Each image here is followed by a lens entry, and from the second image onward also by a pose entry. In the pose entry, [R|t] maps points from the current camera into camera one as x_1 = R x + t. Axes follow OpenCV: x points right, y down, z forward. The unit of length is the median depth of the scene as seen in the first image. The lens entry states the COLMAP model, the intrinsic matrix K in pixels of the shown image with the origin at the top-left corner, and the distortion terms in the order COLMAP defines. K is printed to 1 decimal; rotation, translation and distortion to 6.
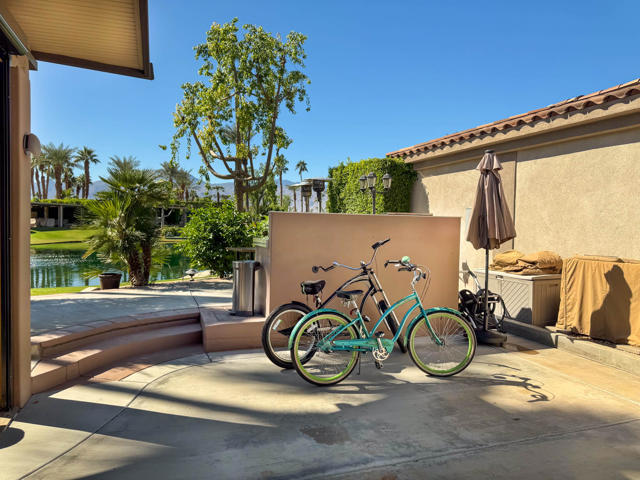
lens RADIAL K [[453.9, 0, 335.2], [0, 453.9, 247.6], [0, 0, 1]] dist [0.056752, -0.101321]
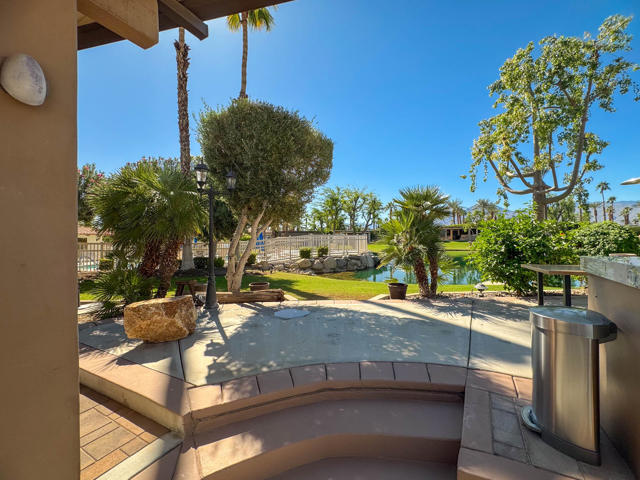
lens RADIAL K [[270.9, 0, 330.7], [0, 270.9, 239.2], [0, 0, 1]] dist [-0.000288, -0.000100]
pose [[0.649335, -0.029395, -0.759934, -0.082270], [-0.011598, 0.998754, -0.048543, -0.014004], [0.760414, 0.040334, 0.648185, 0.377617]]
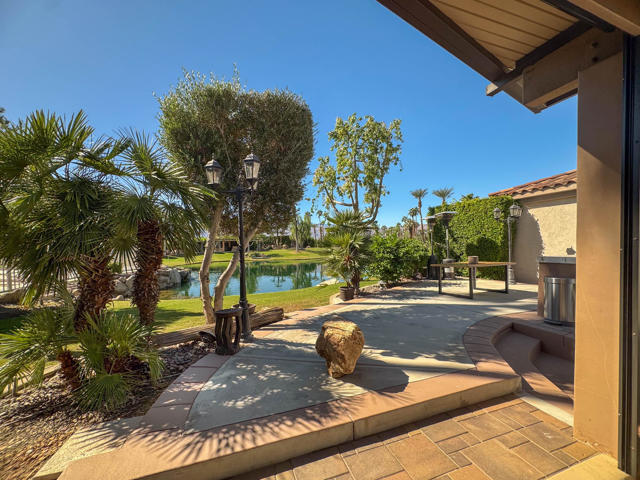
lens RADIAL K [[266.6, 0, 328.2], [0, 266.6, 256.7], [0, 0, 1]] dist [0.000352, 0.000087]
pose [[0.998988, -0.038045, -0.023970, -0.442294], [0.037716, 0.999190, -0.014031, -0.019544], [0.024485, 0.013113, 0.999614, 0.175968]]
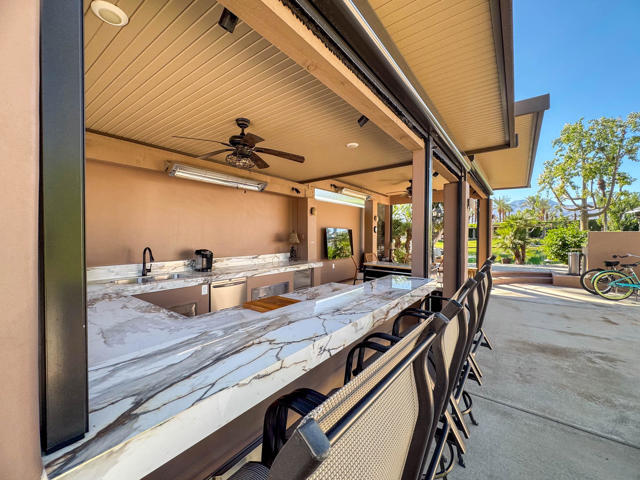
lens RADIAL K [[266.5, 0, 320.0], [0, 266.5, 240.0], [0, 0, 1]] dist [0.001004, 0.000182]
pose [[0.524729, -0.005101, -0.851254, 0.170959], [-0.032144, 0.999150, -0.025801, 0.025417], [0.850662, 0.040901, 0.524119, -0.512569]]
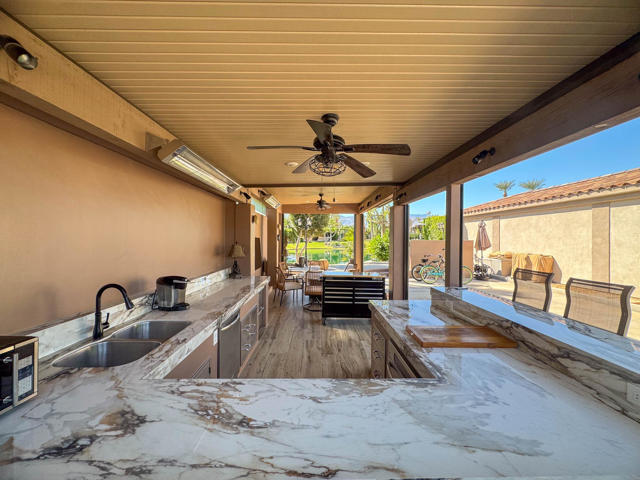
lens RADIAL K [[260.2, 0, 320.0], [0, 260.2, 240.0], [0, 0, 1]] dist [-0.001184, -0.000001]
pose [[0.931983, -0.014399, -0.362215, -0.036163], [-0.002819, 0.998893, -0.046961, 0.010639], [0.362490, 0.044788, 0.930911, -0.642260]]
